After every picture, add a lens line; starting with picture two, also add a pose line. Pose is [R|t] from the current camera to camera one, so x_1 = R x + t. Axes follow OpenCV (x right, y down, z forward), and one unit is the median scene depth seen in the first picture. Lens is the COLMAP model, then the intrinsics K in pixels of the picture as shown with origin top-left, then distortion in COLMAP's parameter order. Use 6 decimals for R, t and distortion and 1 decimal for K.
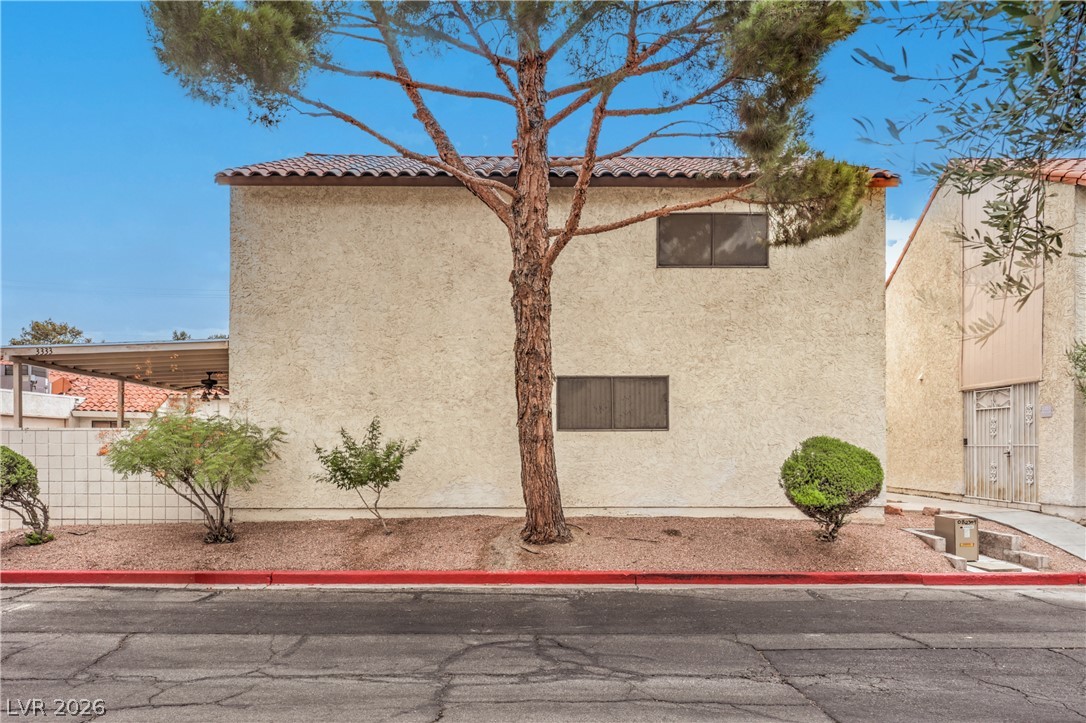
lens RADIAL K [[774.9, 0, 542.8], [0, 774.9, 430.5], [0, 0, 1]] dist [-0.000501, -0.002247]
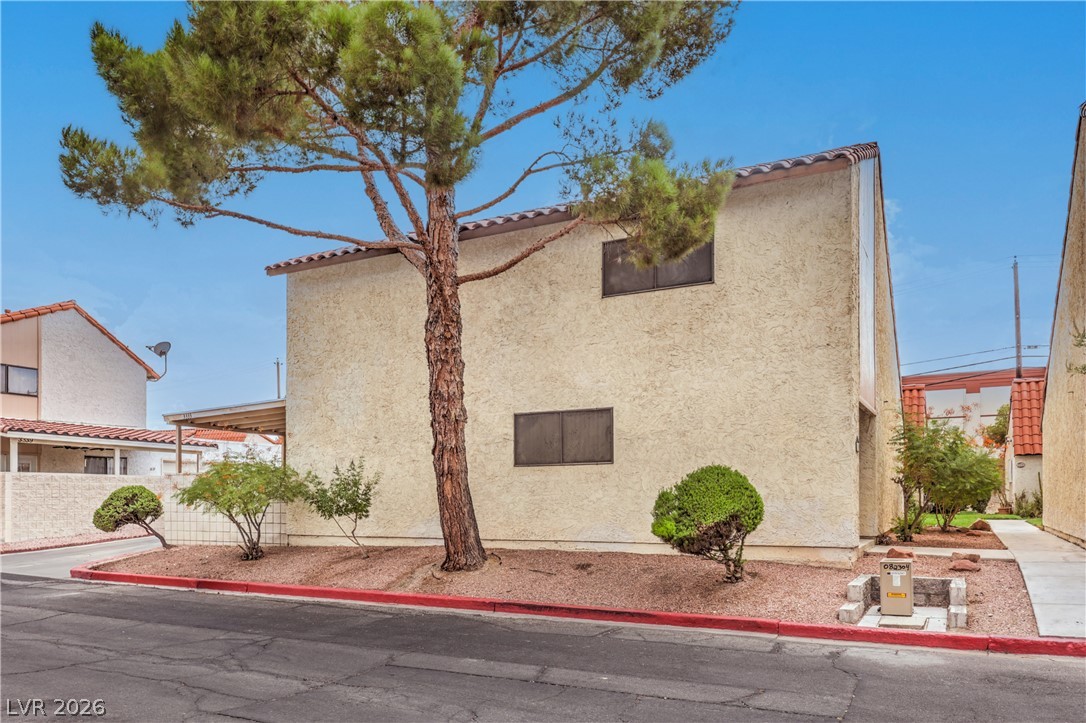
lens RADIAL K [[782.5, 0, 542.1], [0, 782.5, 470.8], [0, 0, 1]] dist [-0.002101, 0.001459]
pose [[0.879206, -0.018984, -0.476063, 0.550683], [0.013943, 0.999803, -0.014119, 0.021717], [0.476237, 0.005776, 0.879298, 0.094001]]
